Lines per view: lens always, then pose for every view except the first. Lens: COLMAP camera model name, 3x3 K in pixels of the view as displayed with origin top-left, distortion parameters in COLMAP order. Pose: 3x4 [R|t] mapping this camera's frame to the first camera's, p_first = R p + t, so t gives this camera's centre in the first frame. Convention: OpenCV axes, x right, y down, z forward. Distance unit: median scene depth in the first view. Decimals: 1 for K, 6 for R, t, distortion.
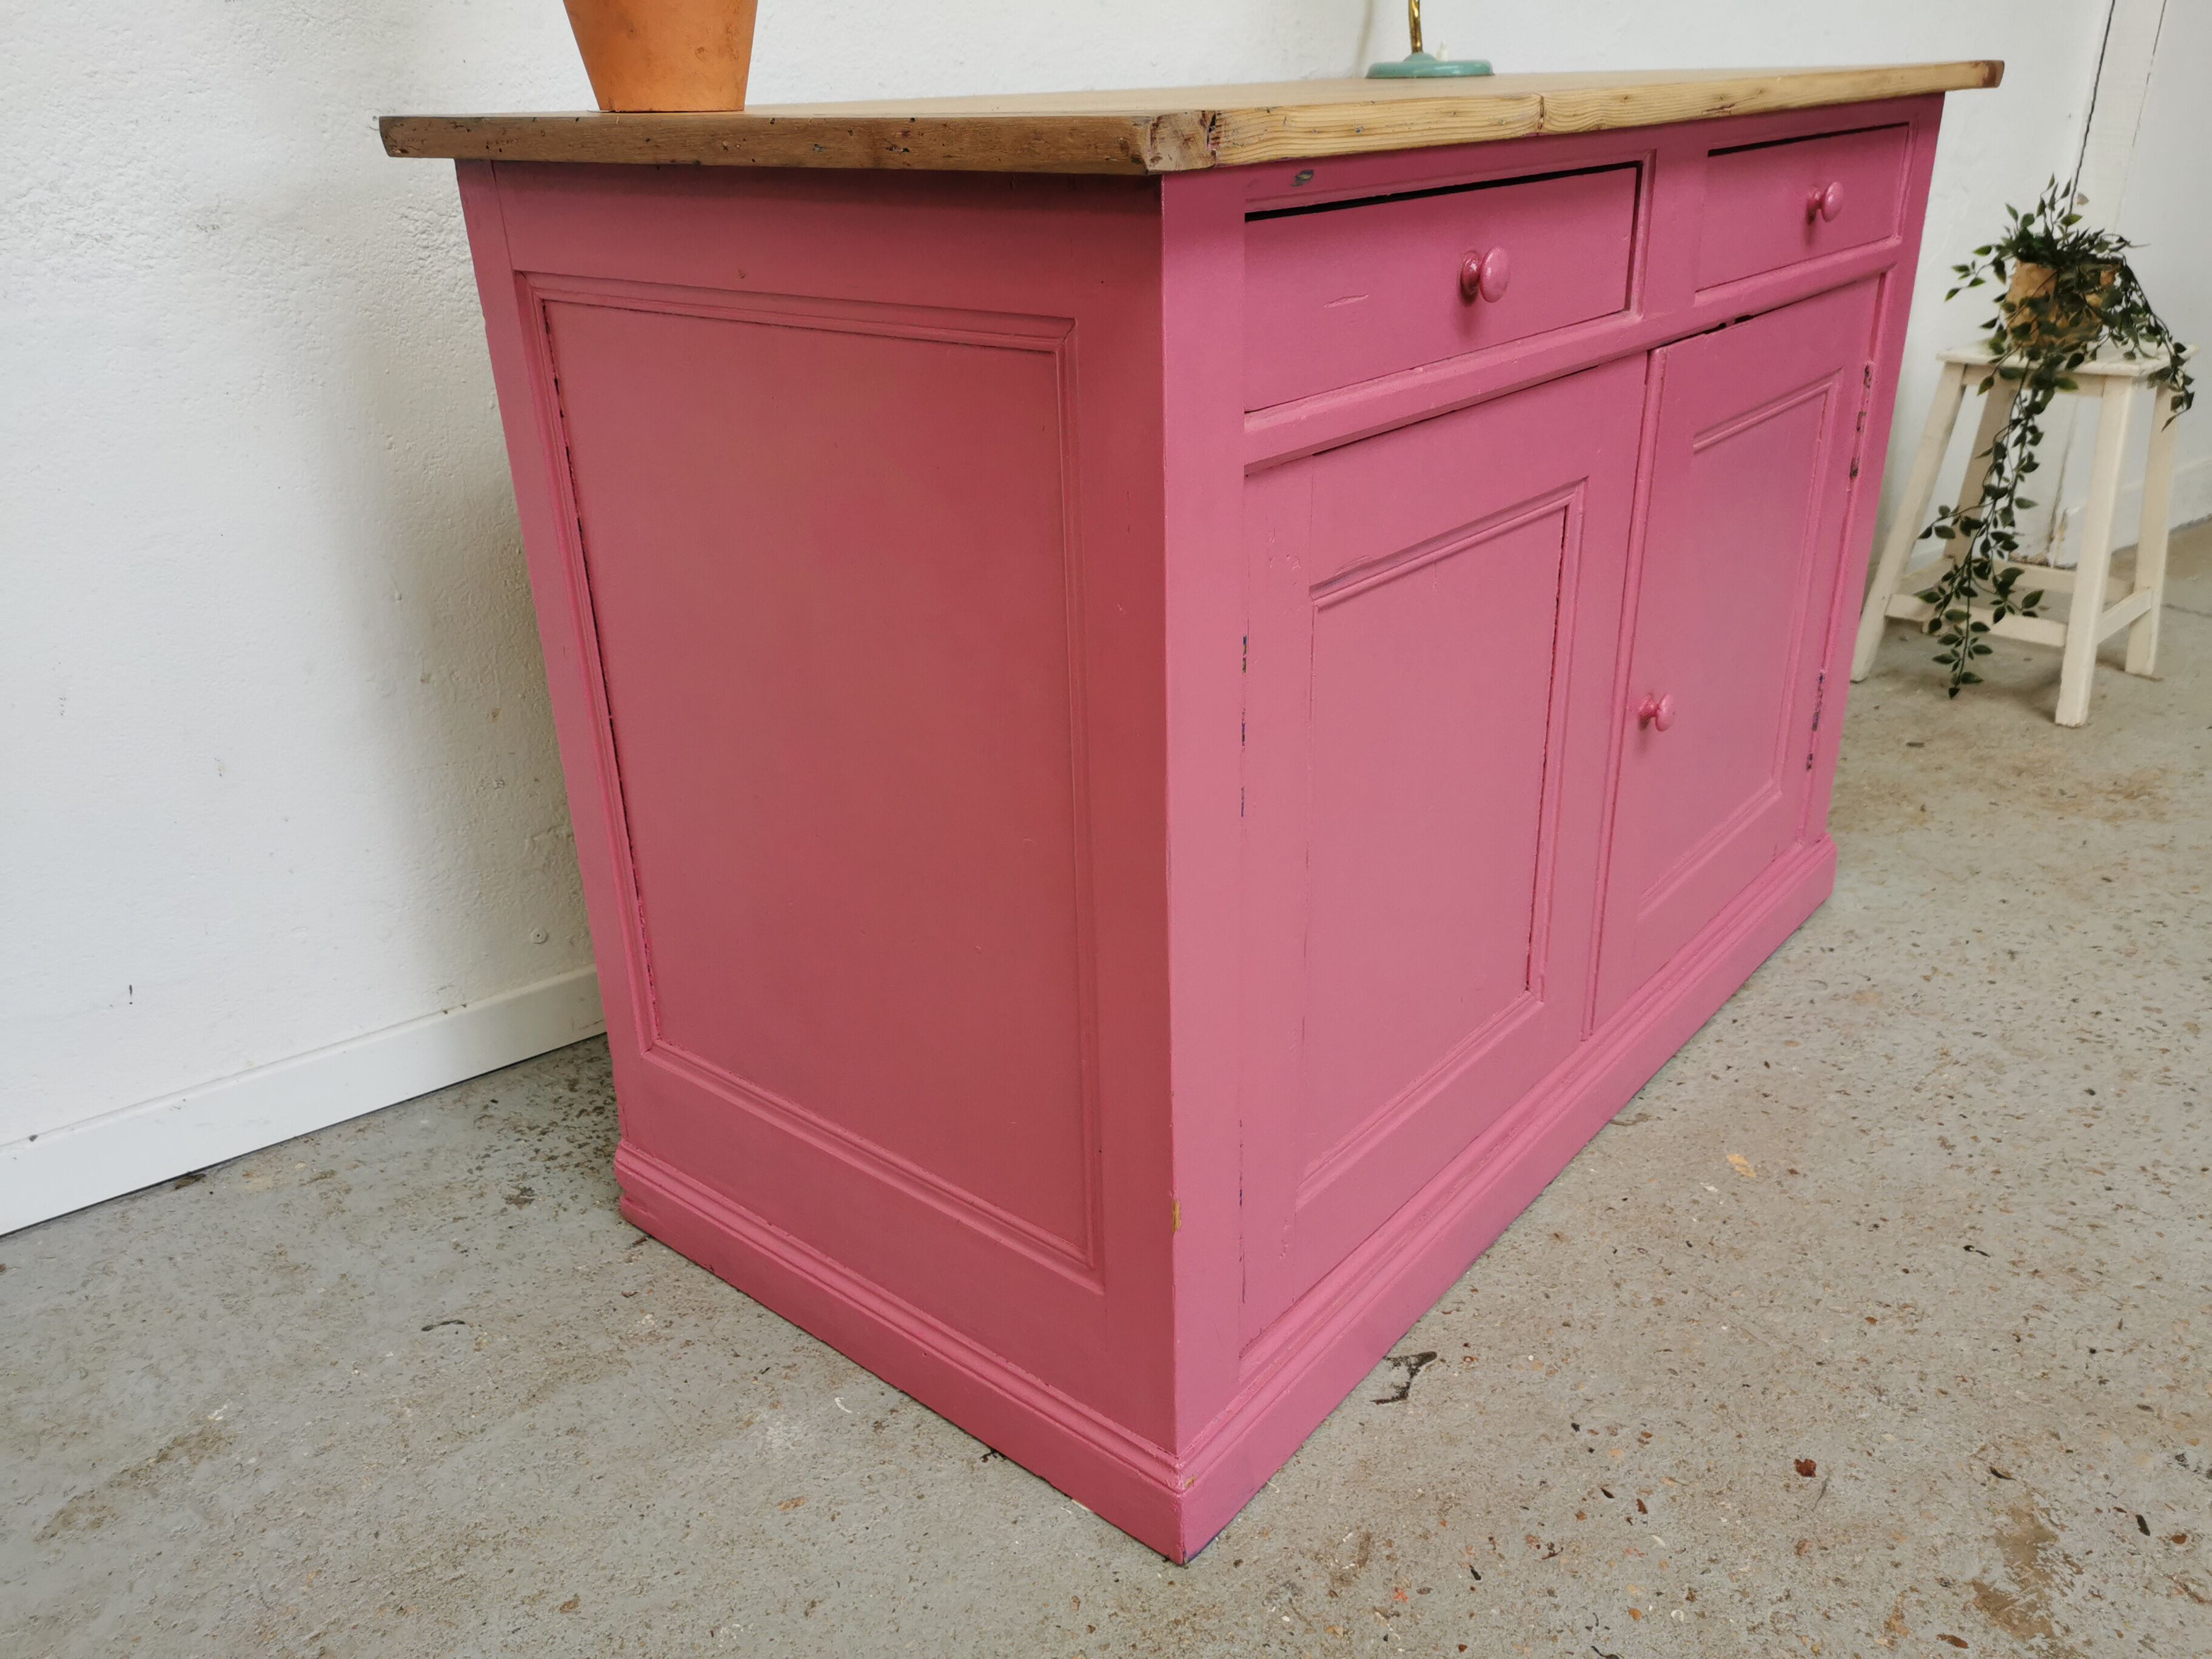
lens RADIAL K [[1704.4, 0, 1100.2], [0, 1704.4, 831.8], [0, 0, 1]] dist [0.063149, -0.064081]
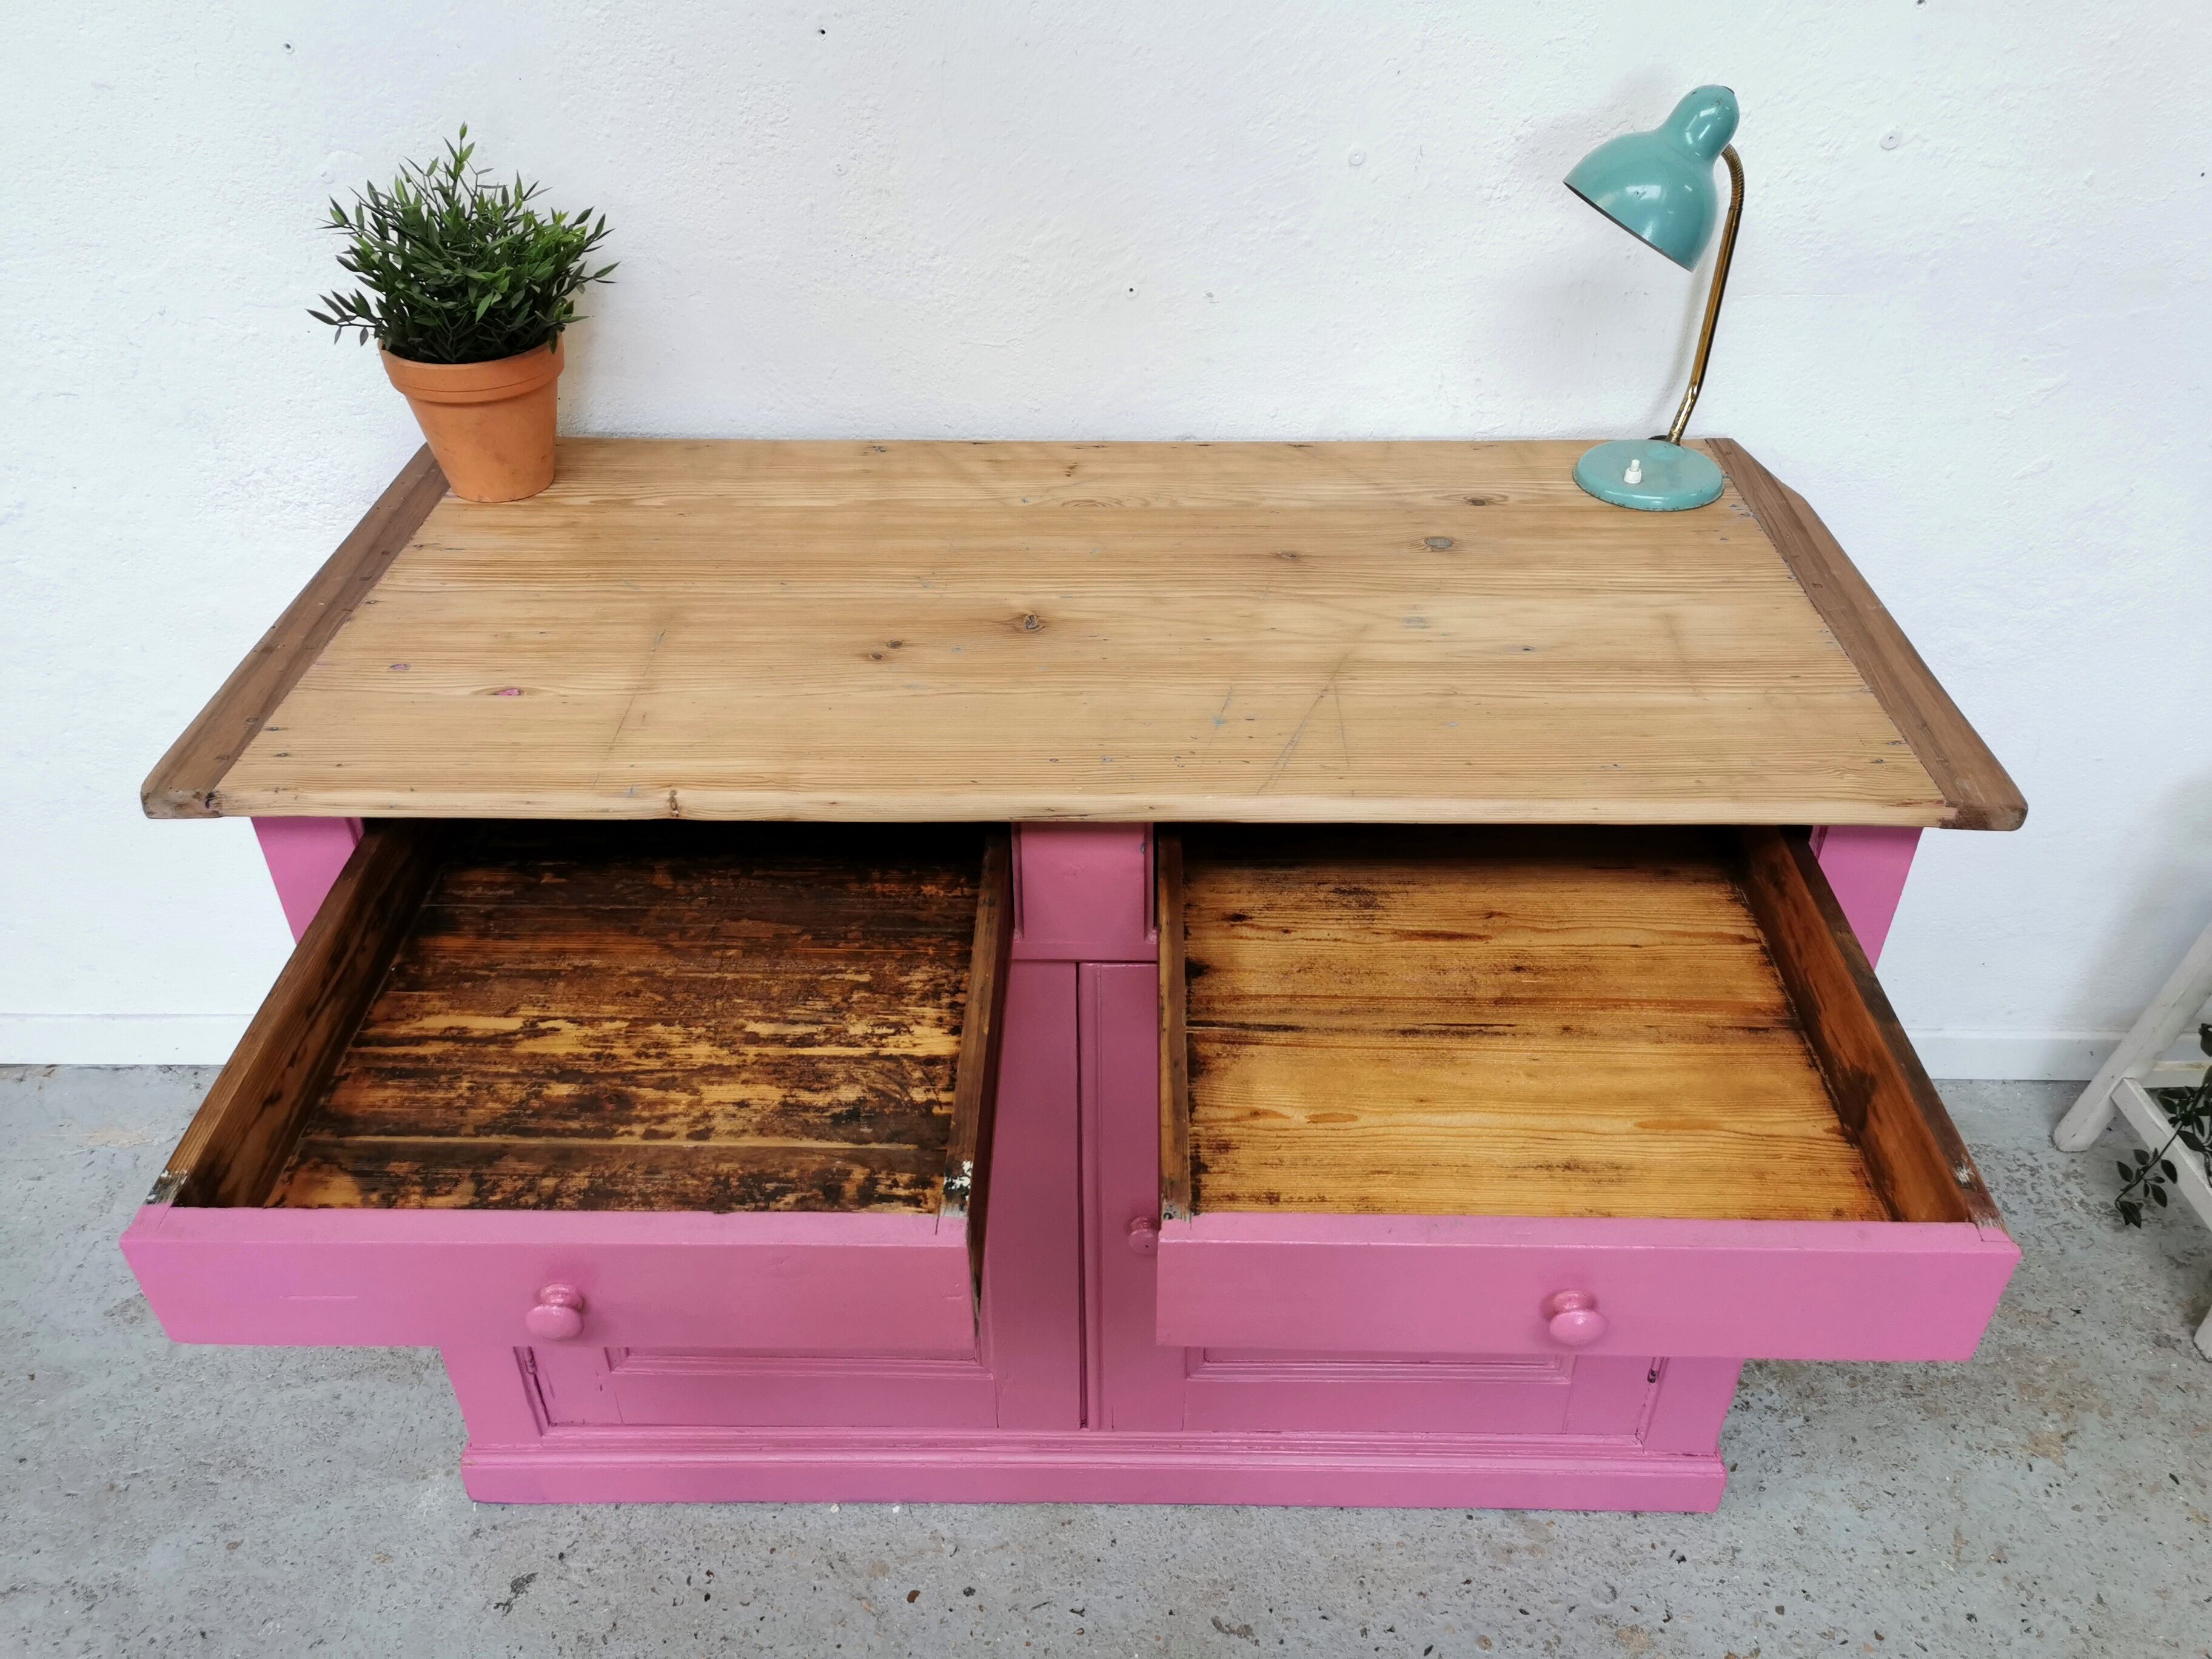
lens RADIAL K [[1704.4, 0, 1106.0], [0, 1704.4, 825.6], [0, 0, 1]] dist [0.063149, -0.064081]
pose [[0.793265, 0.368451, -0.484741, 0.608642], [-0.259313, 0.924754, 0.278545, -0.574709], [0.550897, -0.095260, 0.829119, 0.164581]]
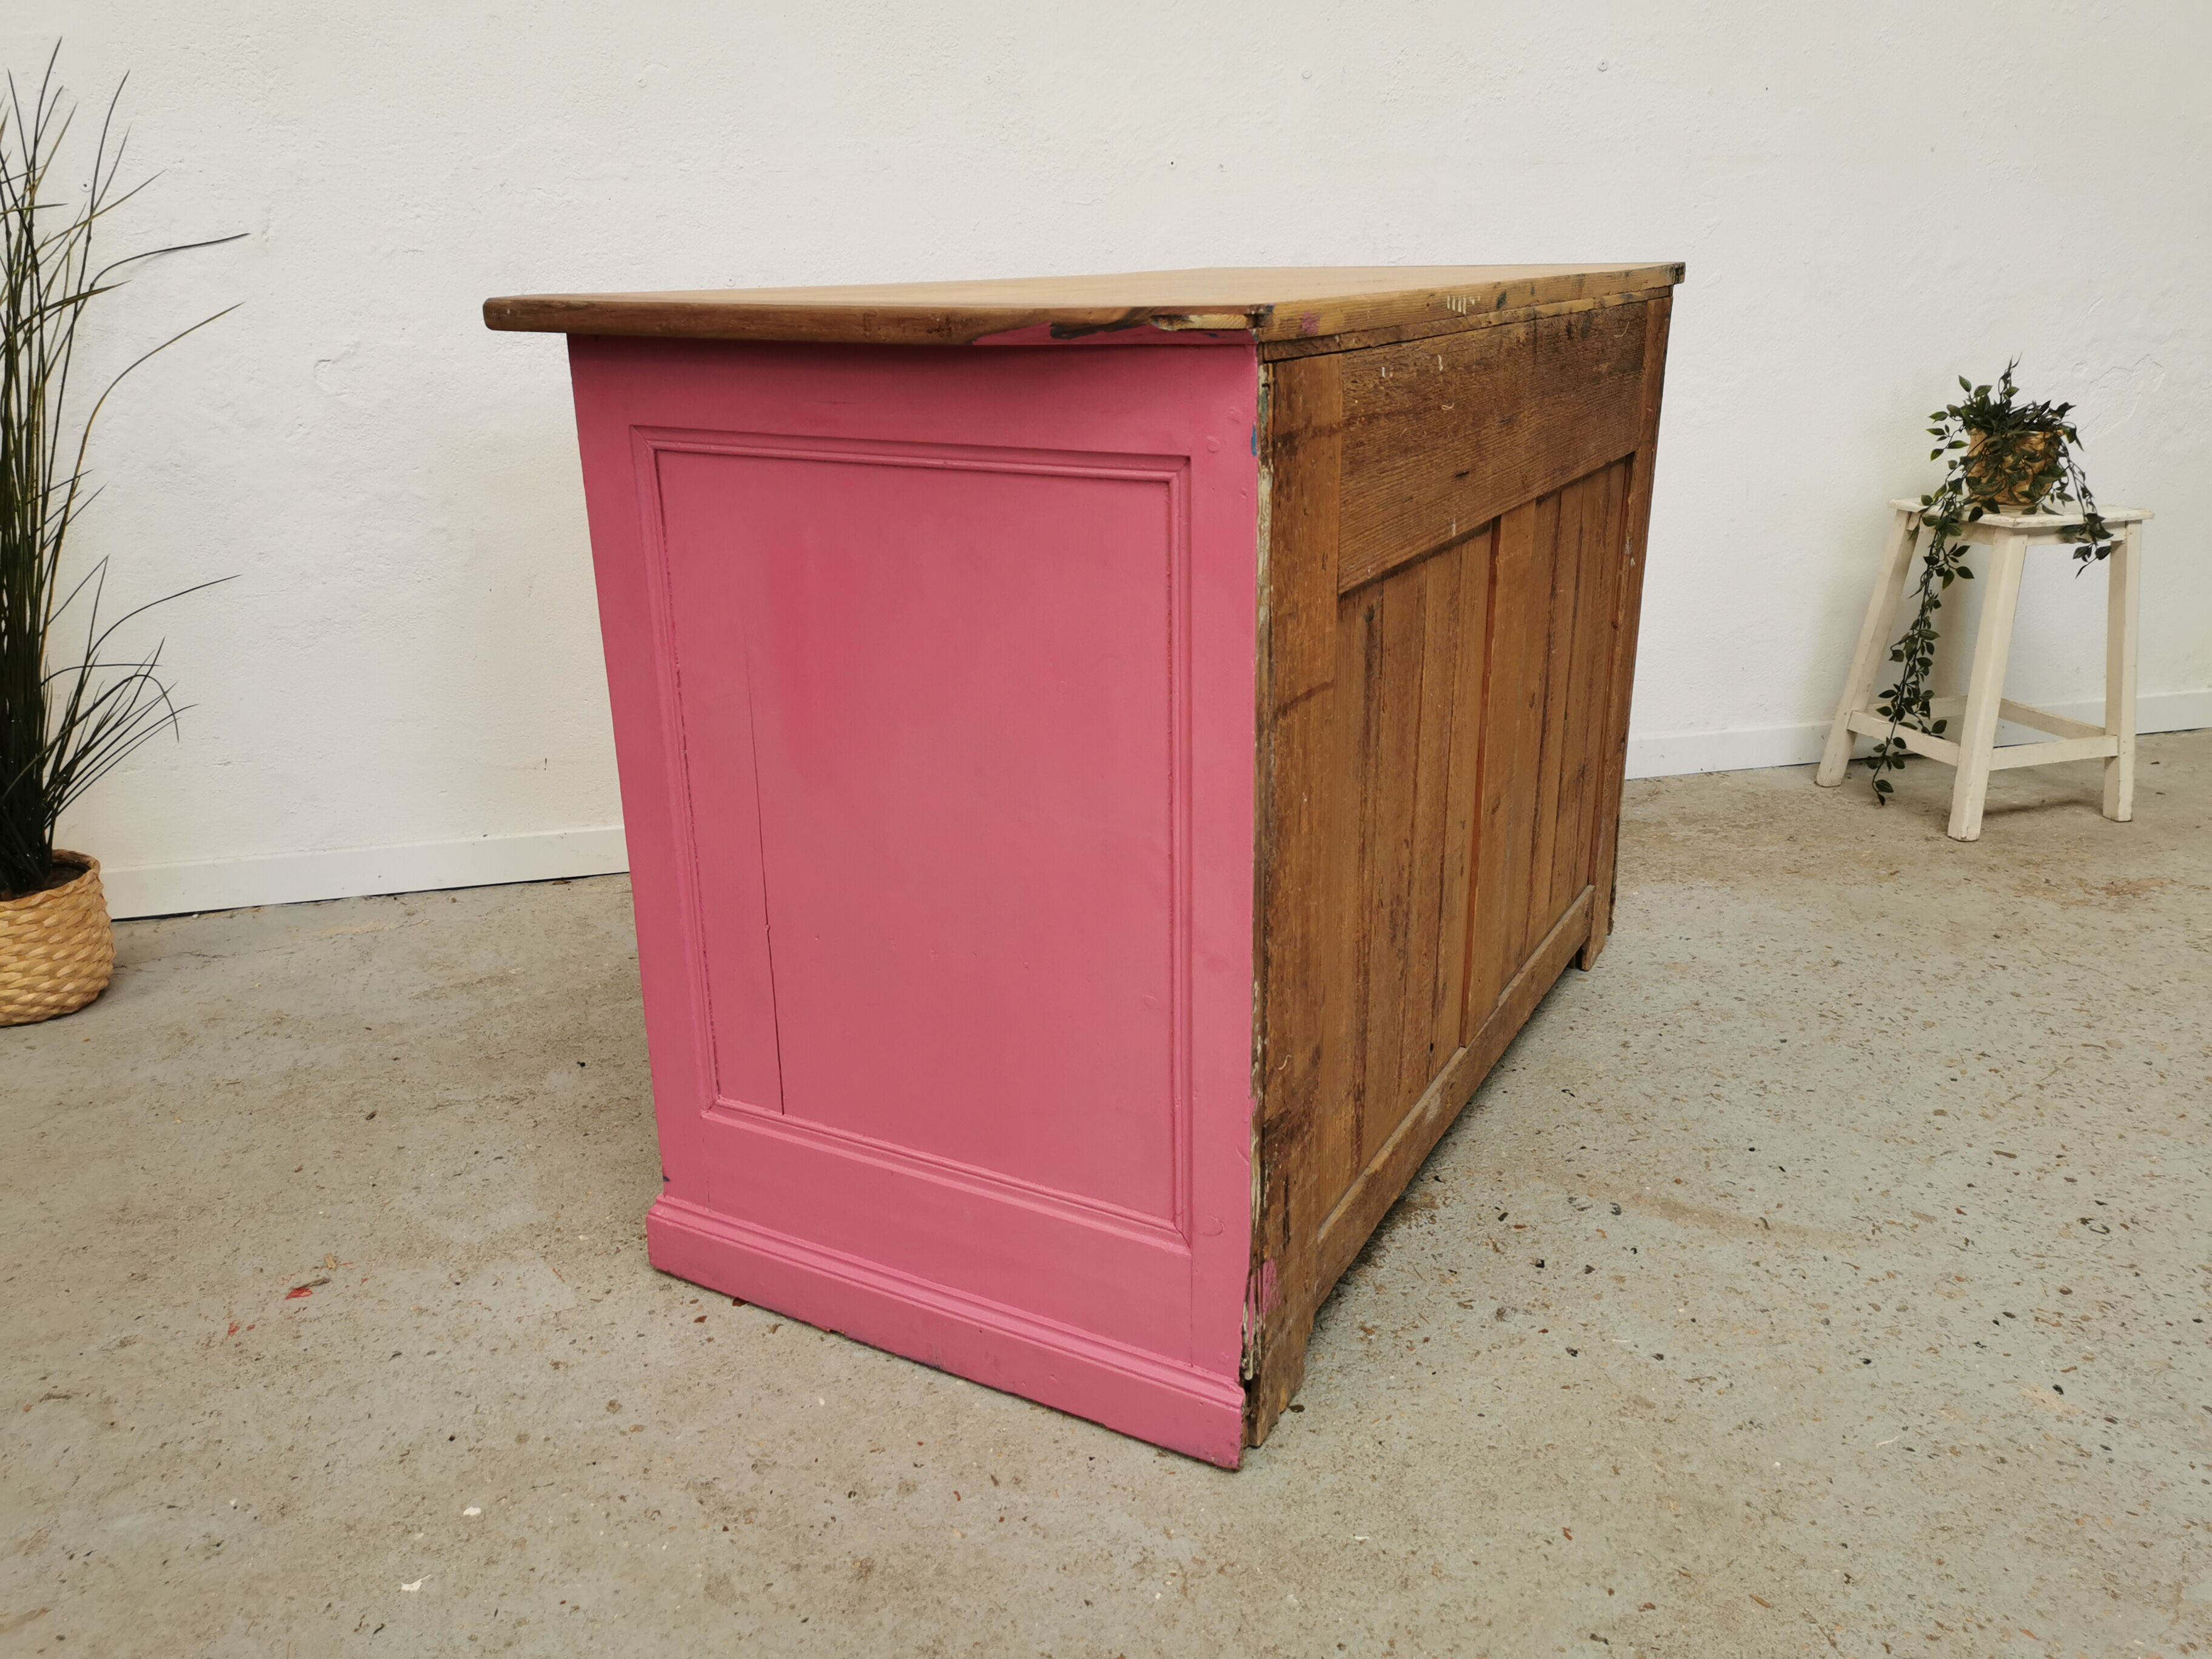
lens RADIAL K [[1704.4, 0, 1096.2], [0, 1704.4, 826.1], [0, 0, 1]] dist [0.063149, -0.064081]
pose [[0.921201, 0.133152, -0.365594, 0.598398], [-0.164254, 0.984874, -0.055177, 0.161073], [0.352717, 0.110879, 0.929137, -0.409946]]
